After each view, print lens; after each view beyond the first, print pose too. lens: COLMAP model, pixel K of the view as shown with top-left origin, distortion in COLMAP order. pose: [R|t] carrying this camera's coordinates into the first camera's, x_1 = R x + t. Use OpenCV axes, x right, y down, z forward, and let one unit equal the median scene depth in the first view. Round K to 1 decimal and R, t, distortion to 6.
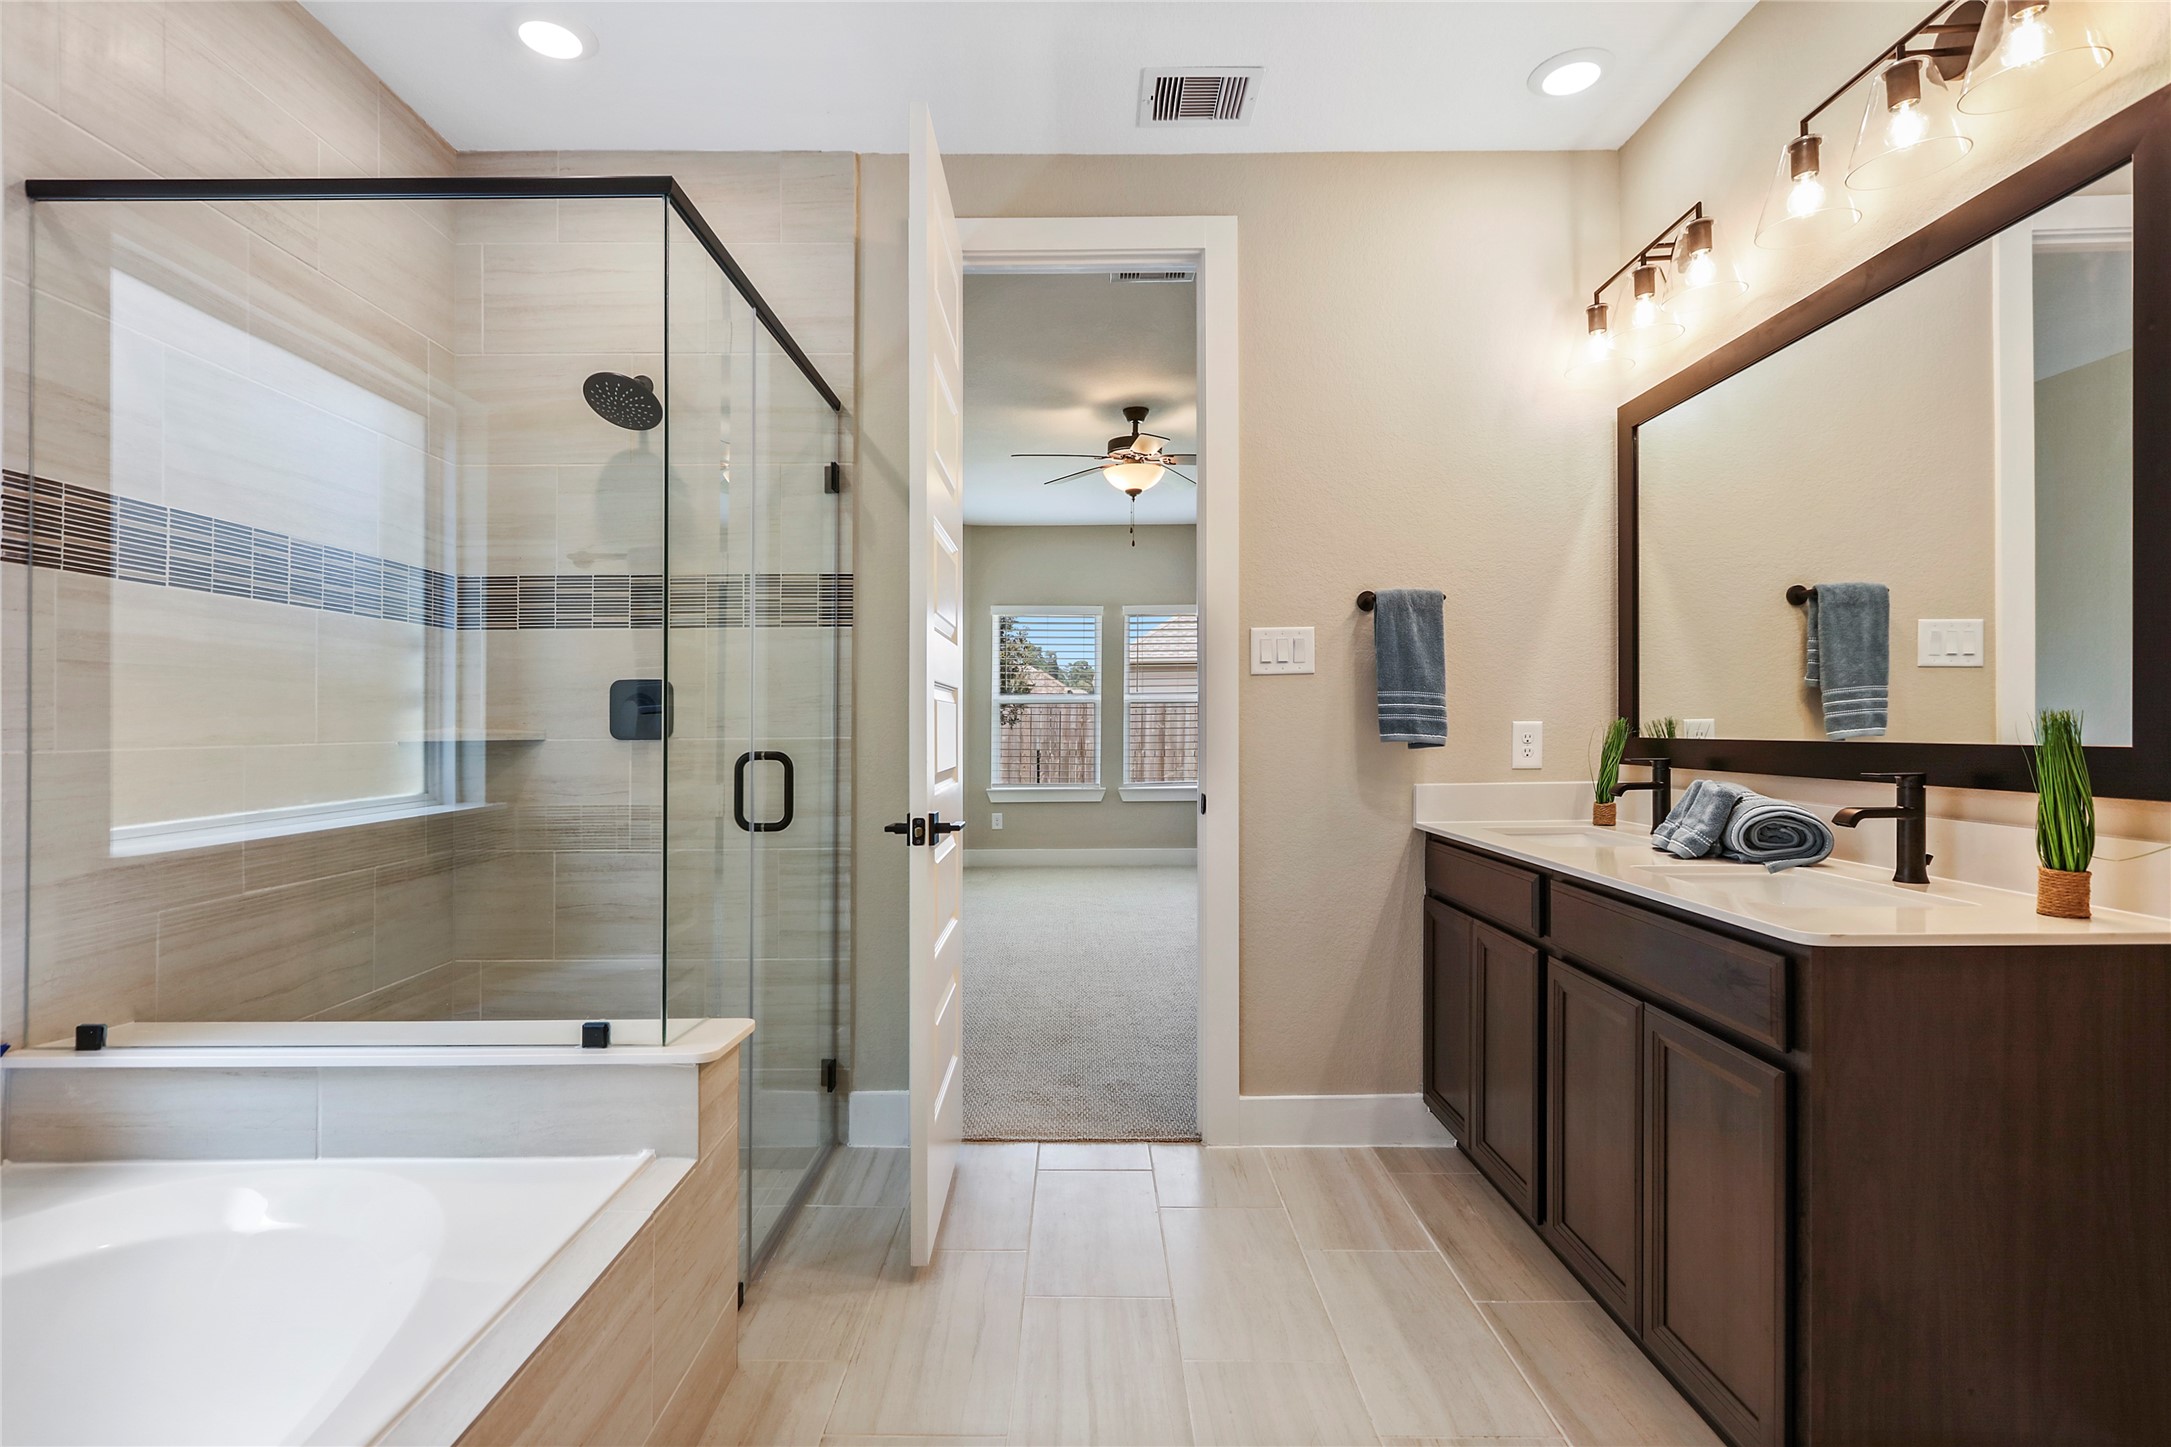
lens RADIAL K [[991.4, 0, 1089.1], [0, 991.4, 729.6], [0, 0, 1]] dist [-0.011082, 0.000527]
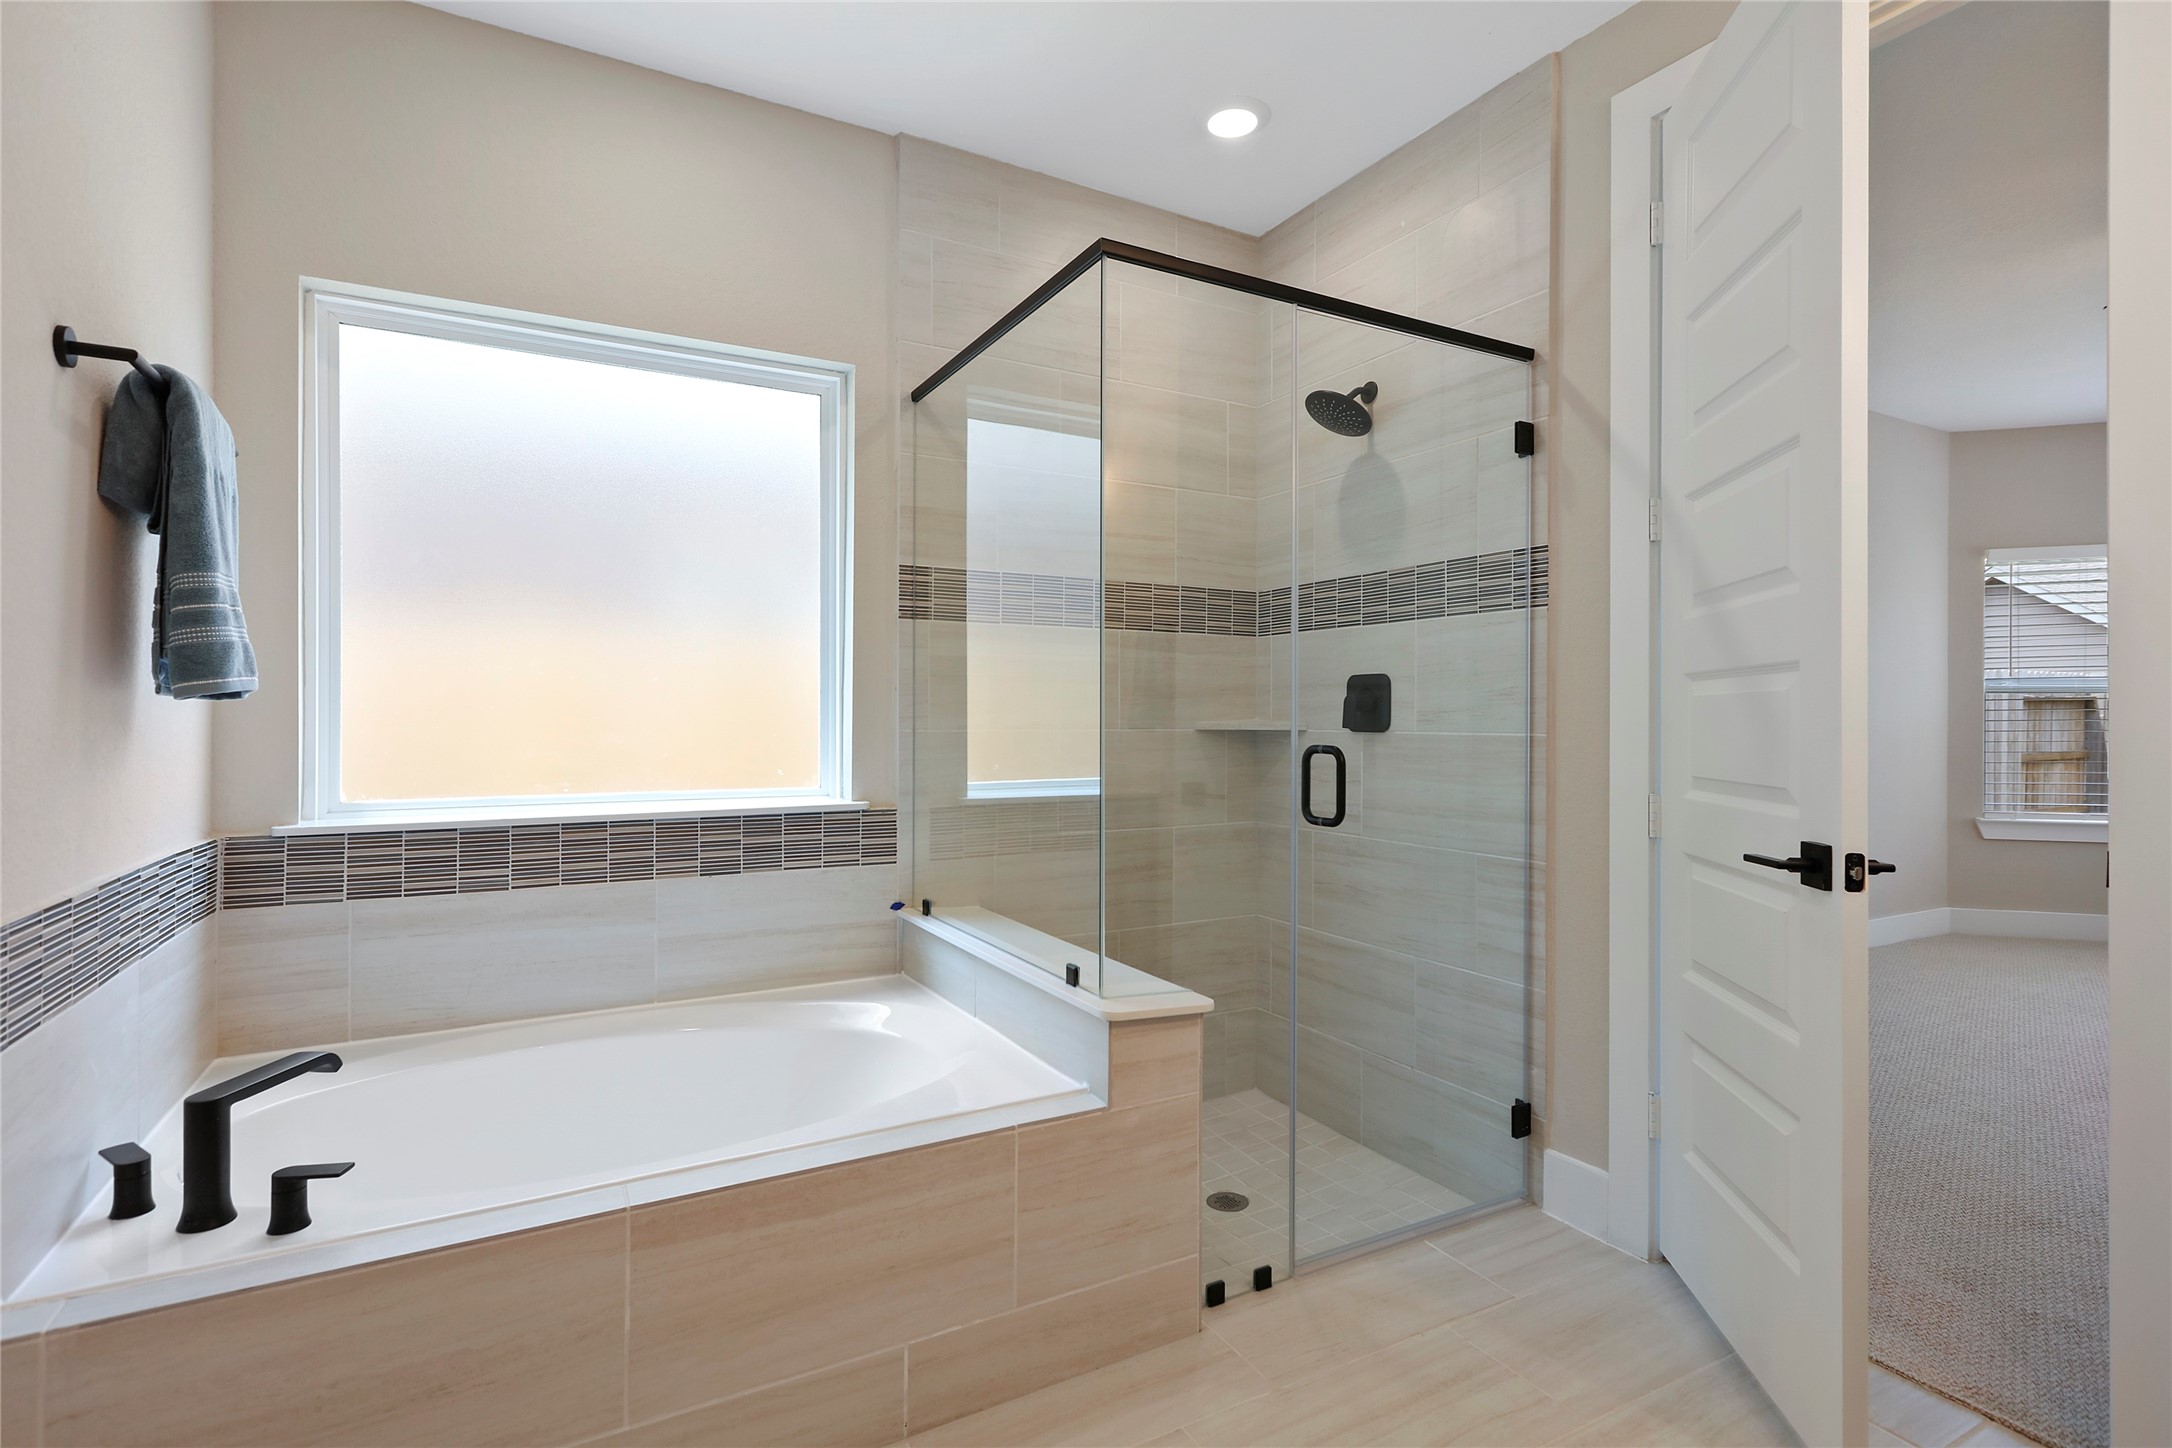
lens RADIAL K [[1011.6, 0, 1097.8], [0, 1011.6, 707.8], [0, 0, 1]] dist [0.001195, 0.003618]
pose [[0.512508, -0.000183, -0.858682, 0.317290], [-0.011447, 0.999910, -0.007045, -0.004538], [0.858606, 0.013440, 0.512460, 0.214006]]
